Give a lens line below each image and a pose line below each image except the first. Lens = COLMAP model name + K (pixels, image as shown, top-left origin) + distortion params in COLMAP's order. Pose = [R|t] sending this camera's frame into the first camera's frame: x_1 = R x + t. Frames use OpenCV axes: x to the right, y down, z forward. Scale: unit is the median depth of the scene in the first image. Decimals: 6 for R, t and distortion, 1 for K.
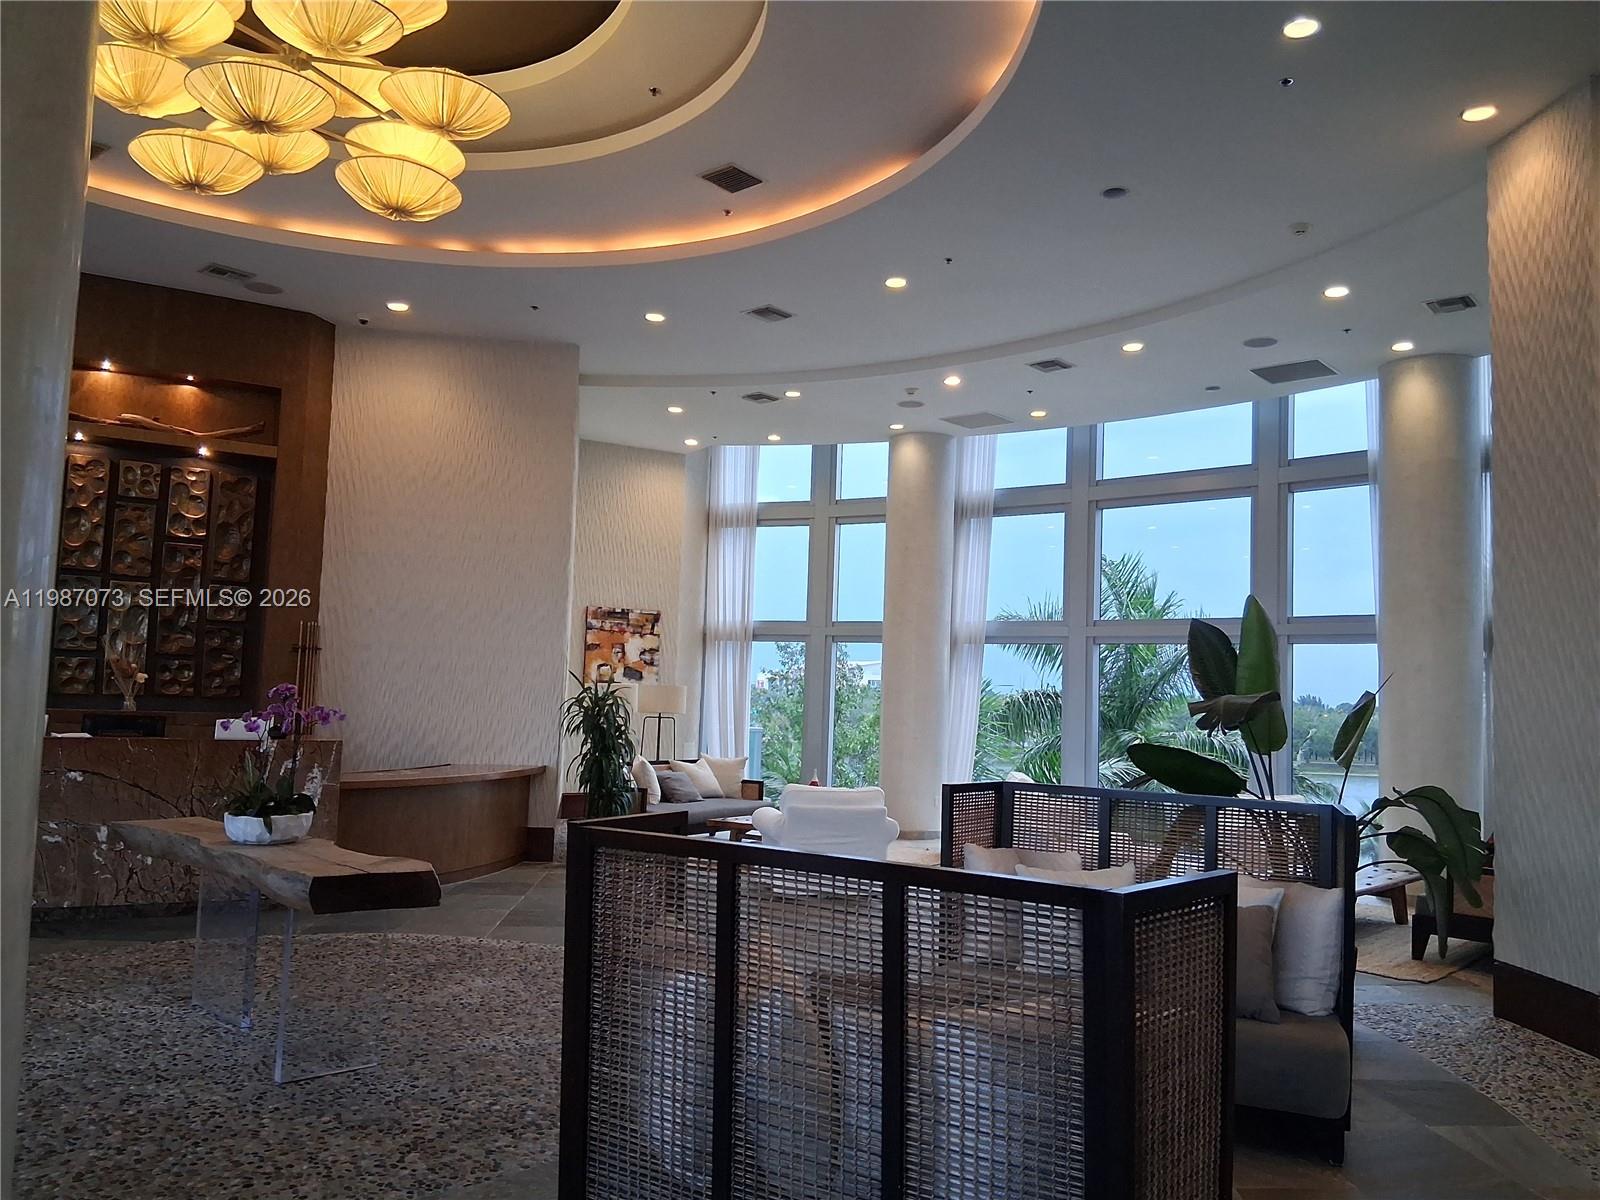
lens RADIAL K [[1222.3, 0, 800.0], [0, 1222.3, 600.0], [0, 0, 1]] dist [0.127817, -0.217623]
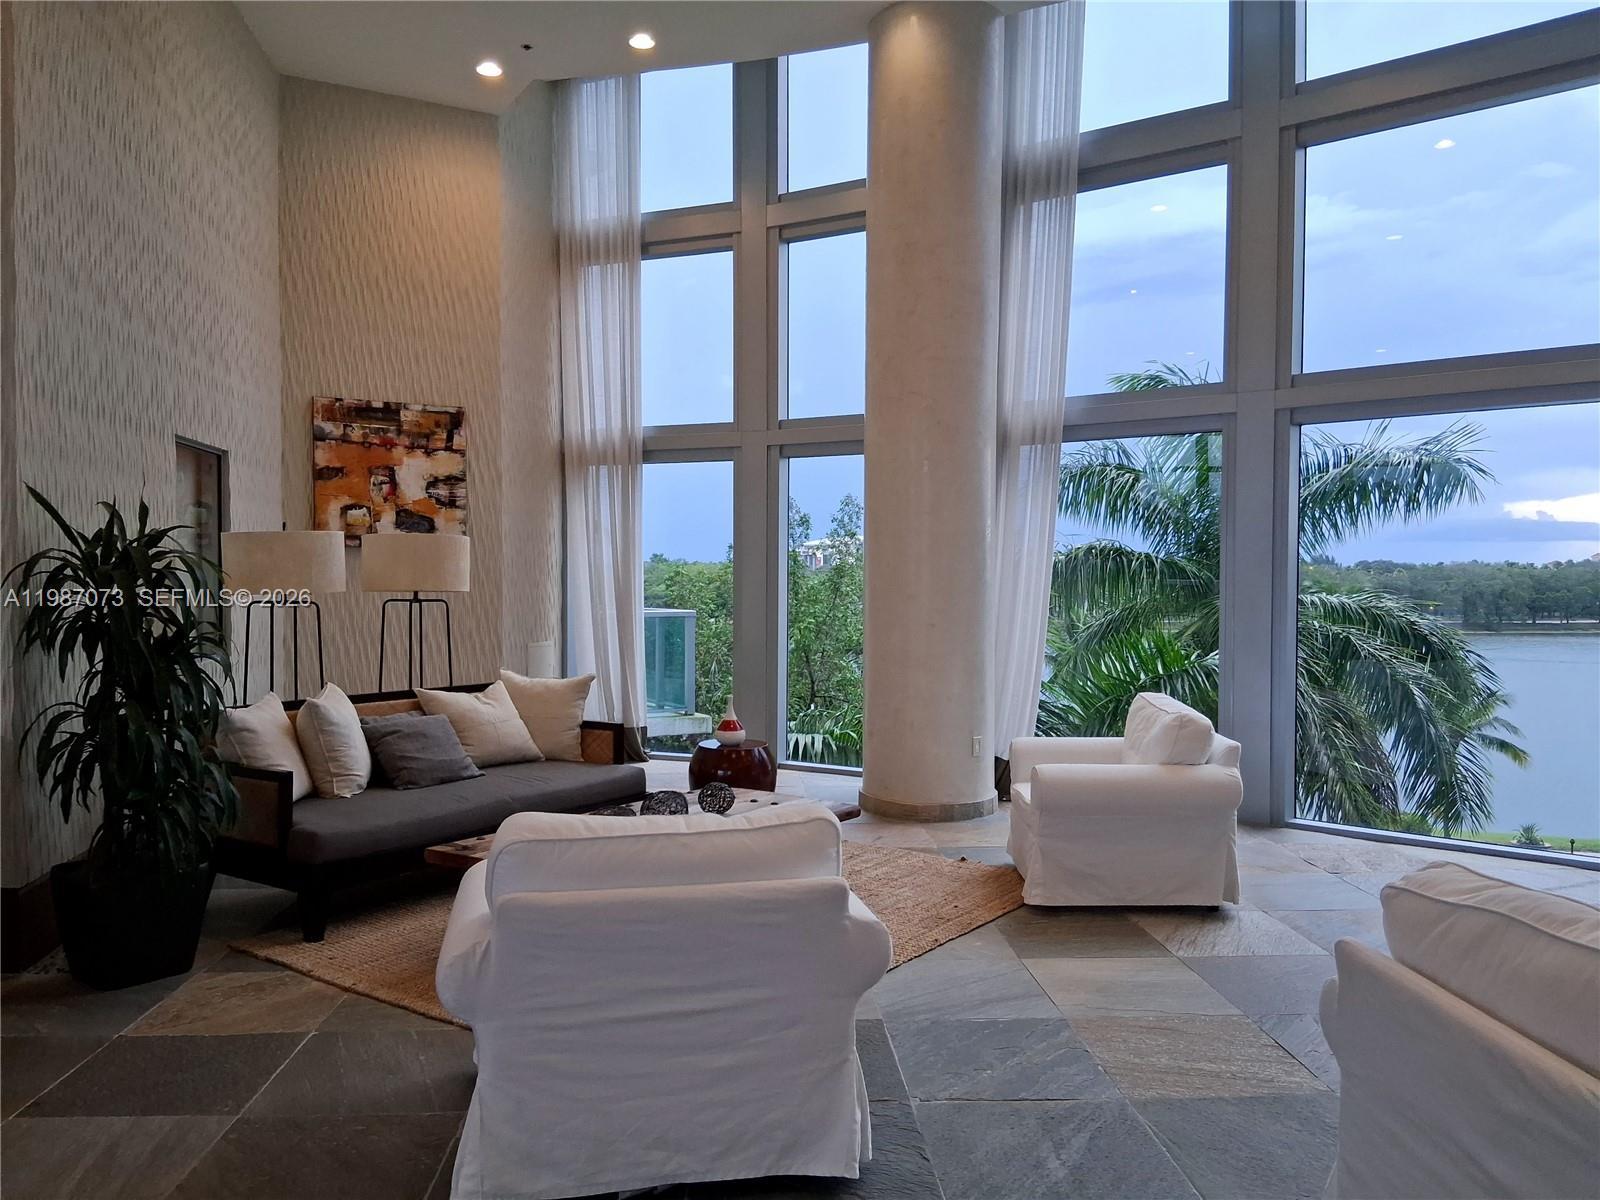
lens RADIAL K [[1222.3, 0, 800.0], [0, 1222.3, 600.0], [0, 0, 1]] dist [0.127817, -0.217623]
pose [[0.999527, -0.029315, -0.009288, 0.040056], [0.030104, 0.994431, 0.101002, 0.043809], [0.006276, -0.101234, 0.994843, 0.443556]]
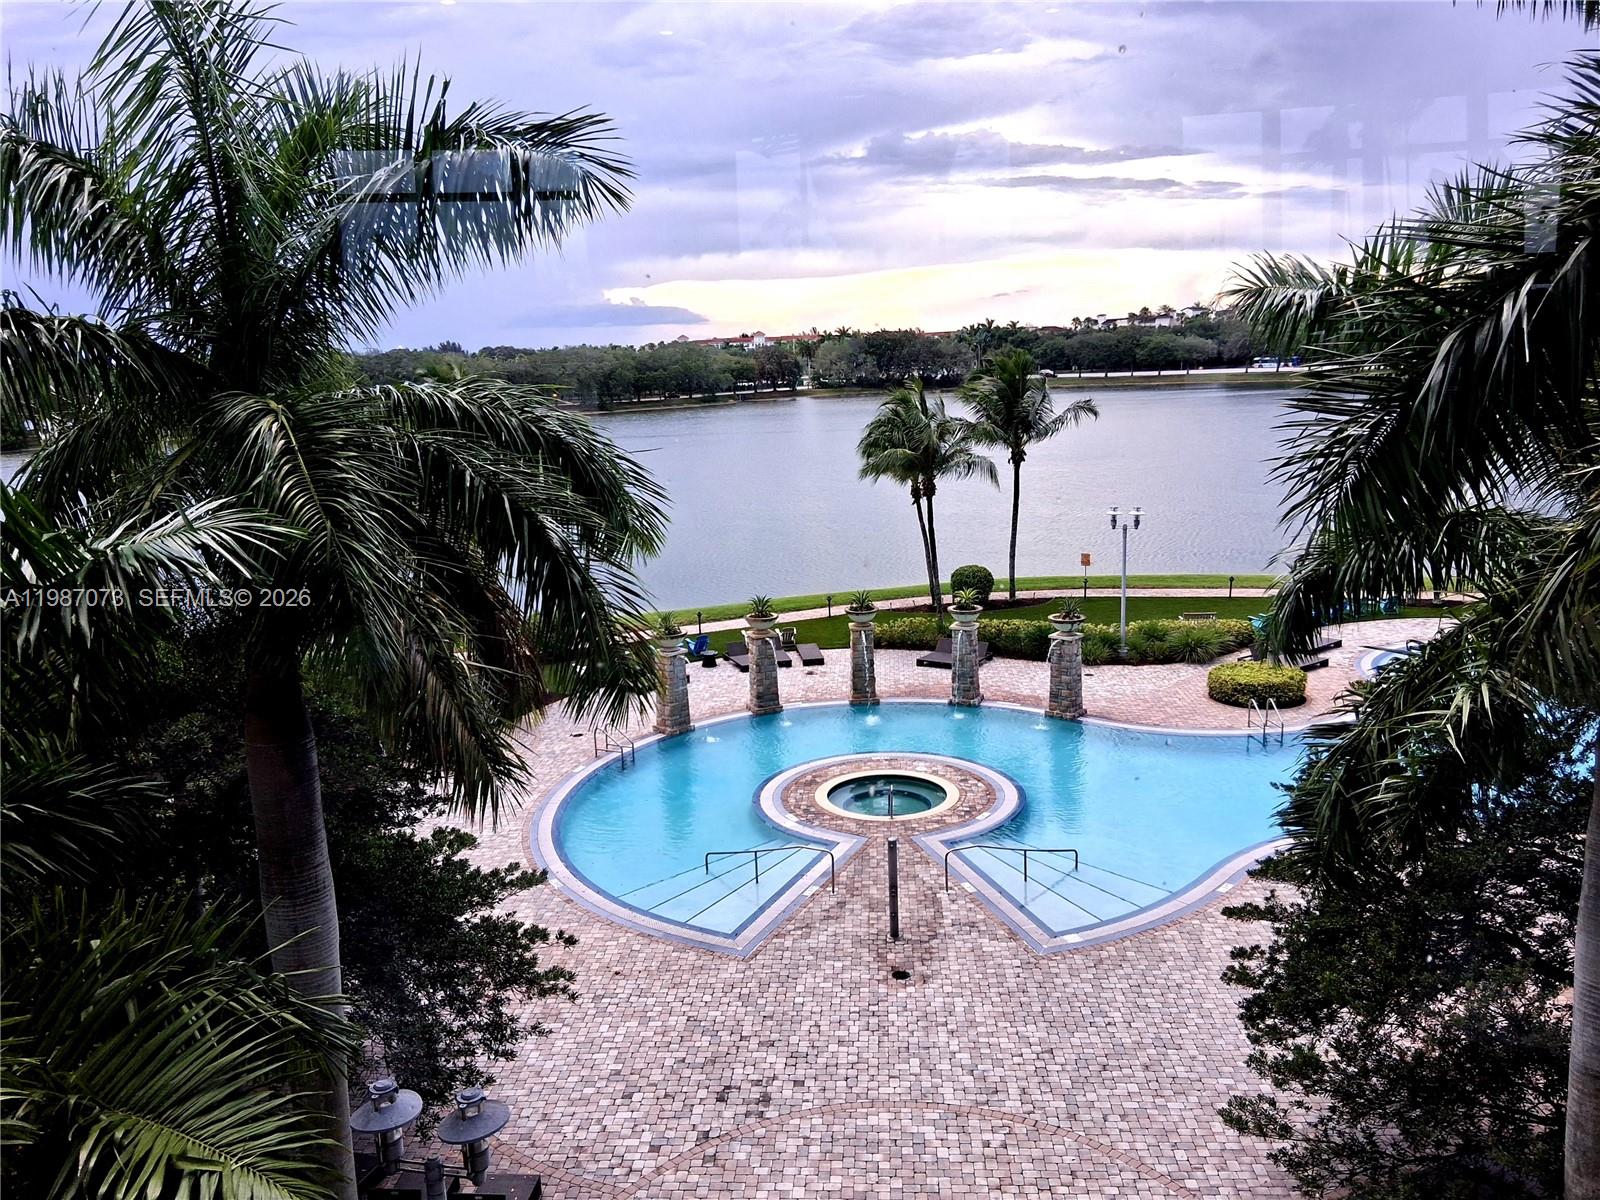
lens RADIAL K [[1222.3, 0, 800.0], [0, 1222.3, 600.0], [0, 0, 1]] dist [0.127817, -0.217623]
pose [[0.788975, -0.178129, 0.588038, 0.122502], [0.009827, 0.960590, 0.277796, 0.064670], [-0.614347, -0.213396, 0.759632, 0.612650]]
